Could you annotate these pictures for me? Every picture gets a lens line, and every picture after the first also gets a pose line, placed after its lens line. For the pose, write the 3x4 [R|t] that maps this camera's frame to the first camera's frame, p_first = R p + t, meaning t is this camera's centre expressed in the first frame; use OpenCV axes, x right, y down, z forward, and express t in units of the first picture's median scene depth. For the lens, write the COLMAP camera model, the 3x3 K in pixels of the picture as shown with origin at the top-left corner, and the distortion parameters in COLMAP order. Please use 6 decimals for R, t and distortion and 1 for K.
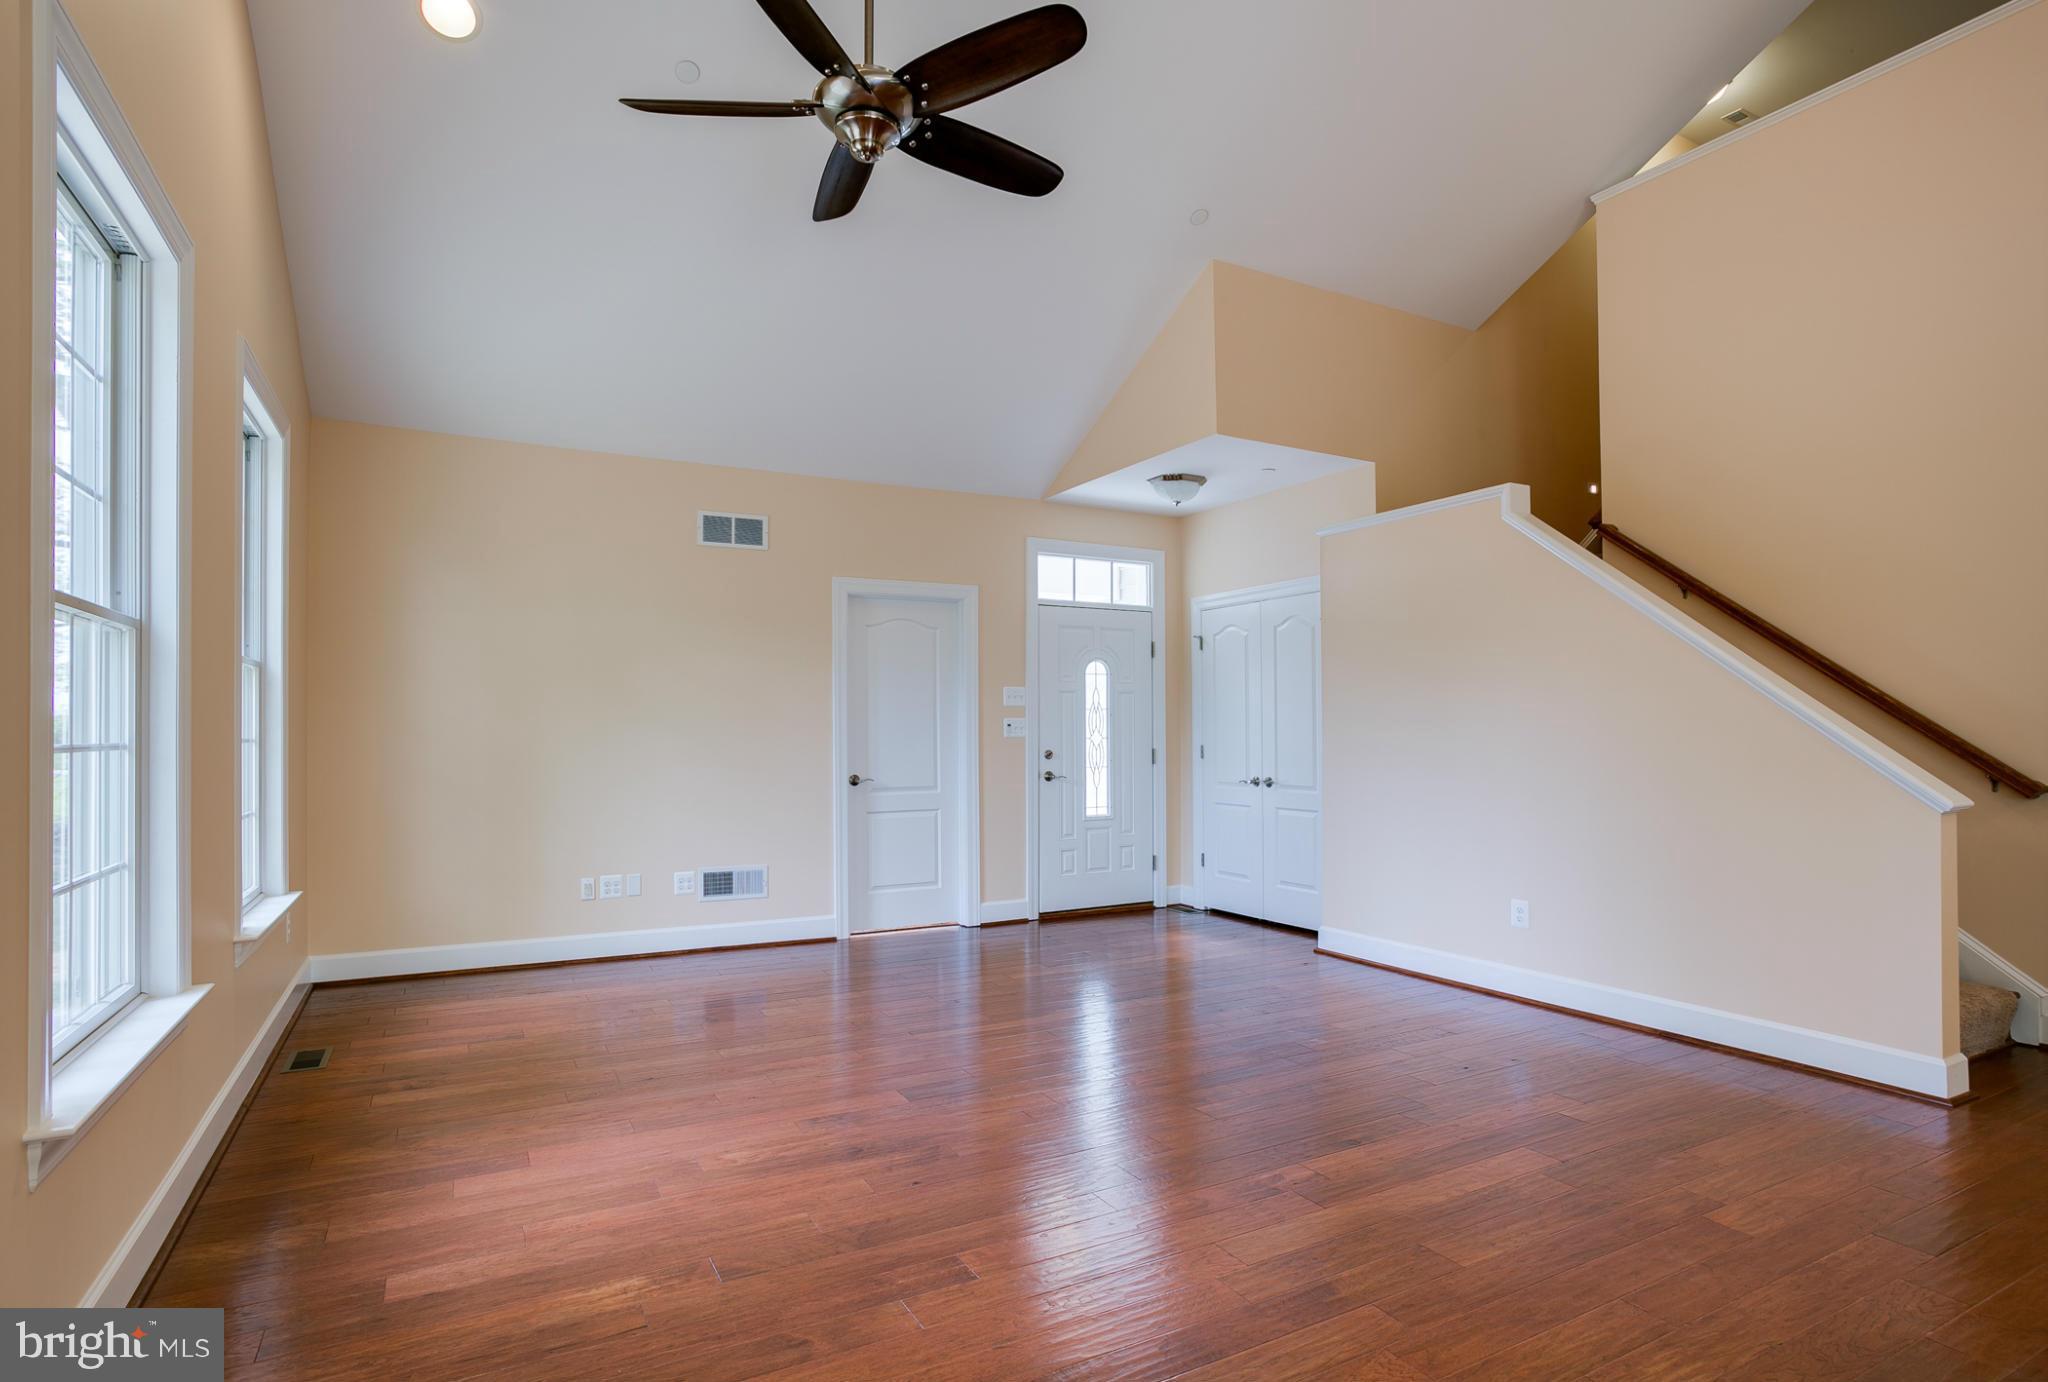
lens RADIAL K [[1065.9, 0, 1018.6], [0, 1065.9, 718.8], [0, 0, 1]] dist [-0.037398, 0.009645]
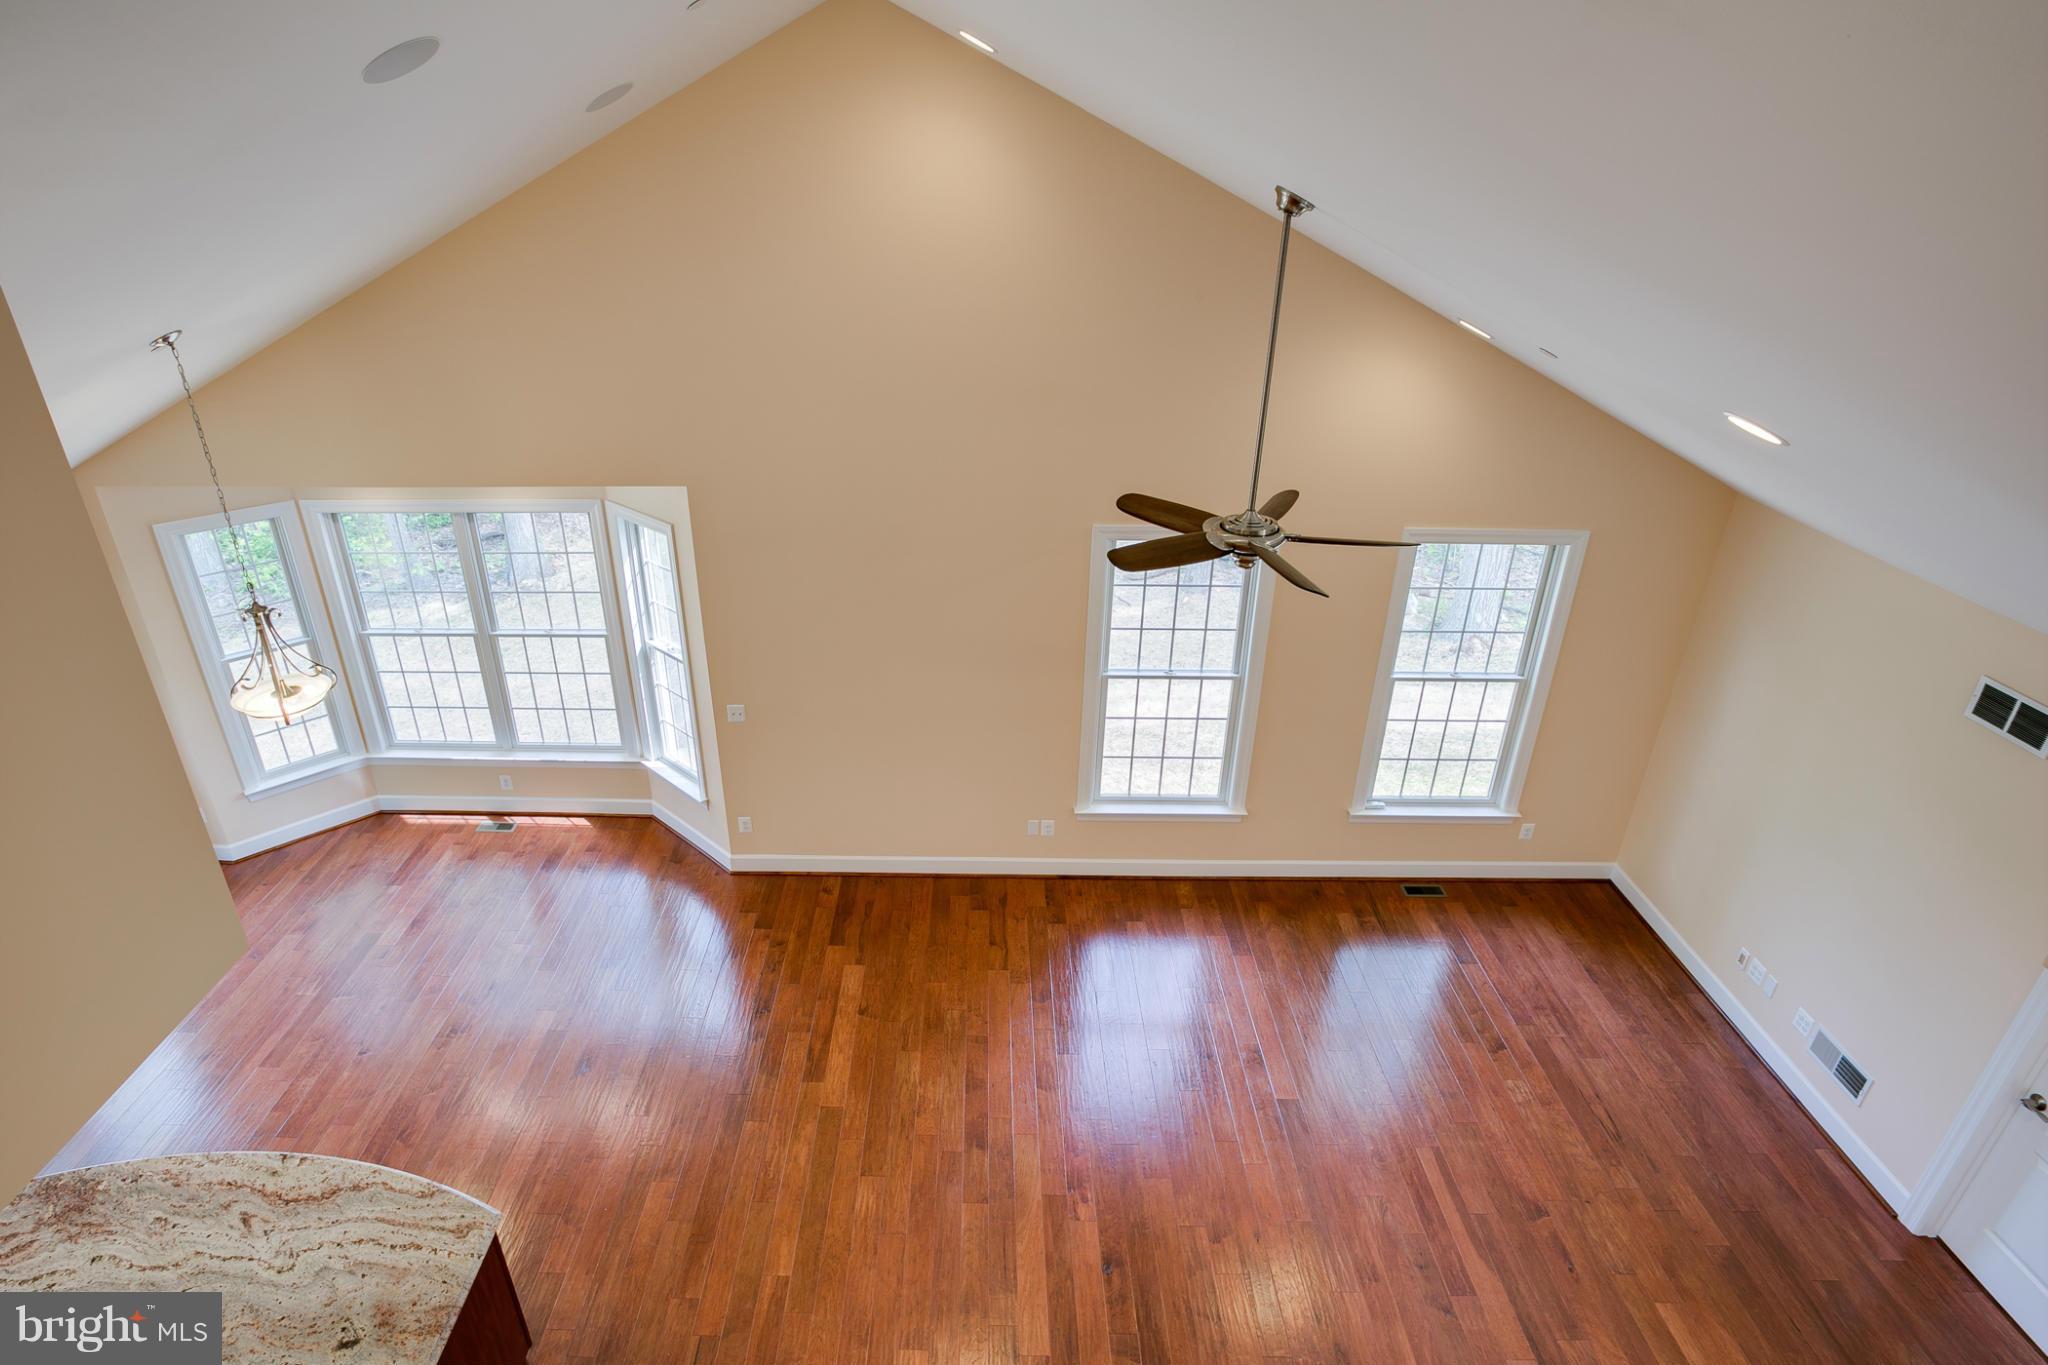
lens RADIAL K [[1056.4, 0, 975.3], [0, 1056.4, 687.7], [0, 0, 1]] dist [-0.053058, 0.028795]
pose [[-0.494080, 0.387263, -0.778404, 0.598117], [0.012533, 0.898397, 0.439006, -0.483190], [0.869326, 0.207148, -0.448733, 0.636833]]
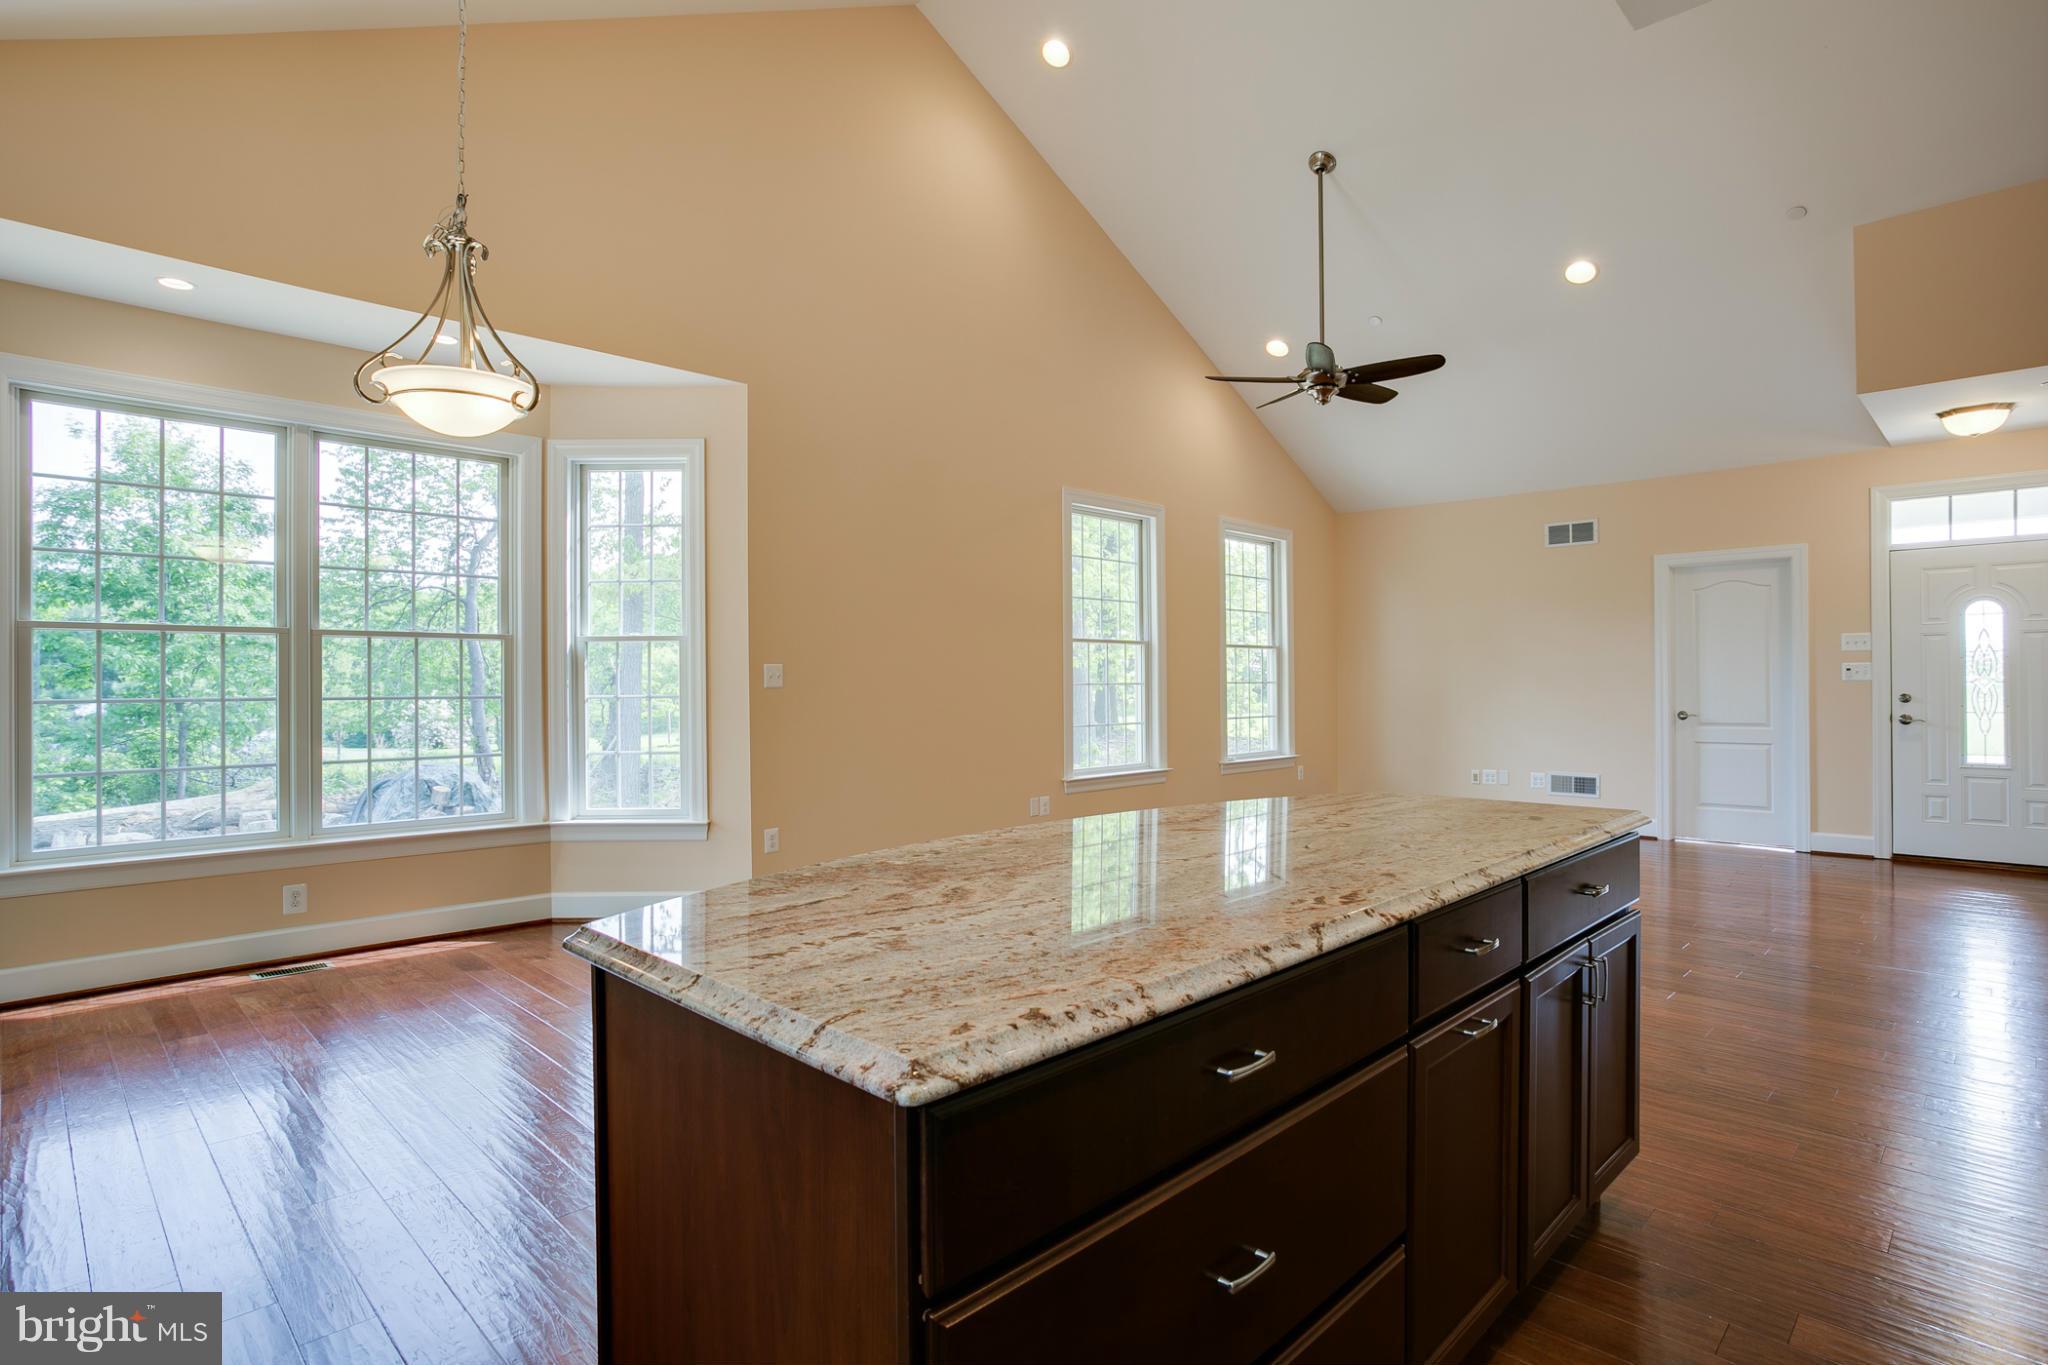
lens RADIAL K [[1056.4, 0, 1010.8], [0, 1056.4, 676.6], [0, 0, 1]] dist [-0.053058, 0.028795]
pose [[0.288695, -0.003789, -0.957414, 0.768916], [0.015505, 0.999880, 0.000718, -0.000643], [0.957296, -0.015052, 0.288719, -0.095615]]
